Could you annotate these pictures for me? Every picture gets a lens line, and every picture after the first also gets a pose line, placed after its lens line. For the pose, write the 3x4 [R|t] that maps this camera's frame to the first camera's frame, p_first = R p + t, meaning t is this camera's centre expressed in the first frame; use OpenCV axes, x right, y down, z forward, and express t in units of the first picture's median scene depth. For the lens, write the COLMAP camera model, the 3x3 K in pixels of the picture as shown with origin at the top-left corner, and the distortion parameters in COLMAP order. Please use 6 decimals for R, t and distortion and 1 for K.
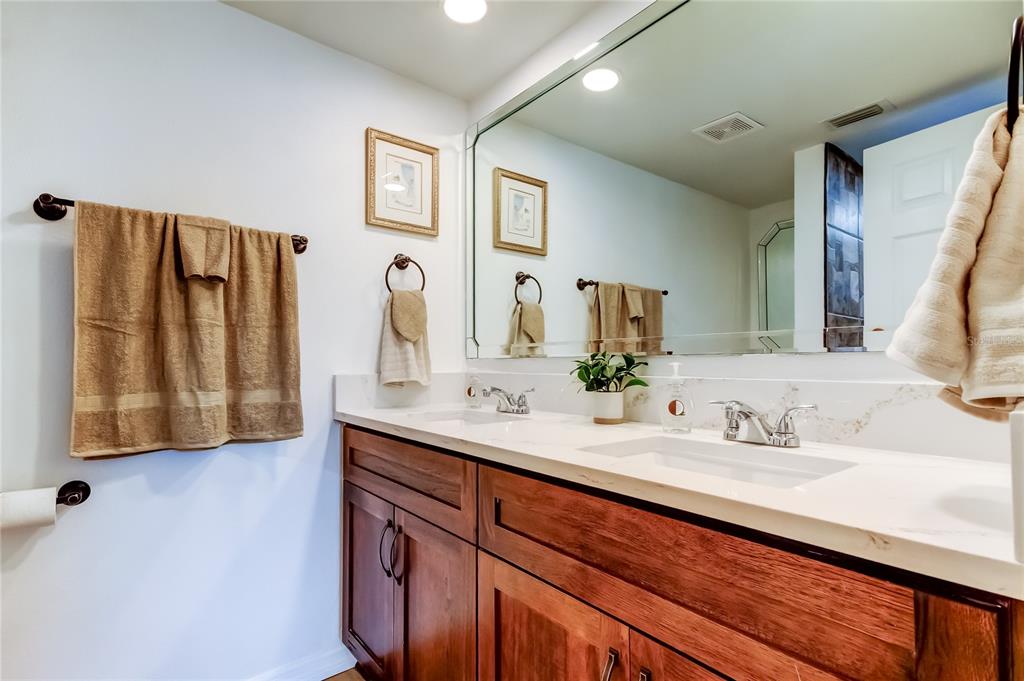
lens RADIAL K [[501.5, 0, 507.2], [0, 501.5, 359.3], [0, 0, 1]] dist [0.025575, -0.002098]
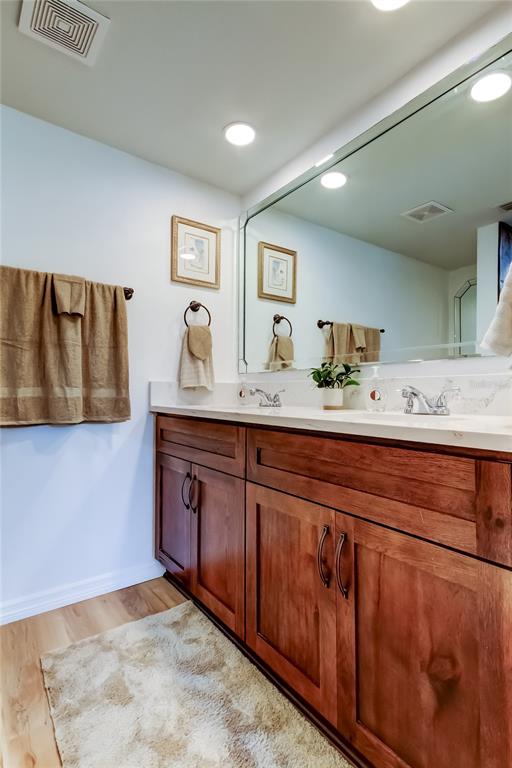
lens RADIAL K [[395.9, 0, 254.7], [0, 395.9, 386.4], [0, 0, 1]] dist [0.023306, 0.002287]
pose [[0.999287, 0.005745, -0.037314, 0.009566], [-0.006349, 0.999850, -0.016089, 0.068872], [0.037216, 0.016314, 0.999174, -0.172050]]
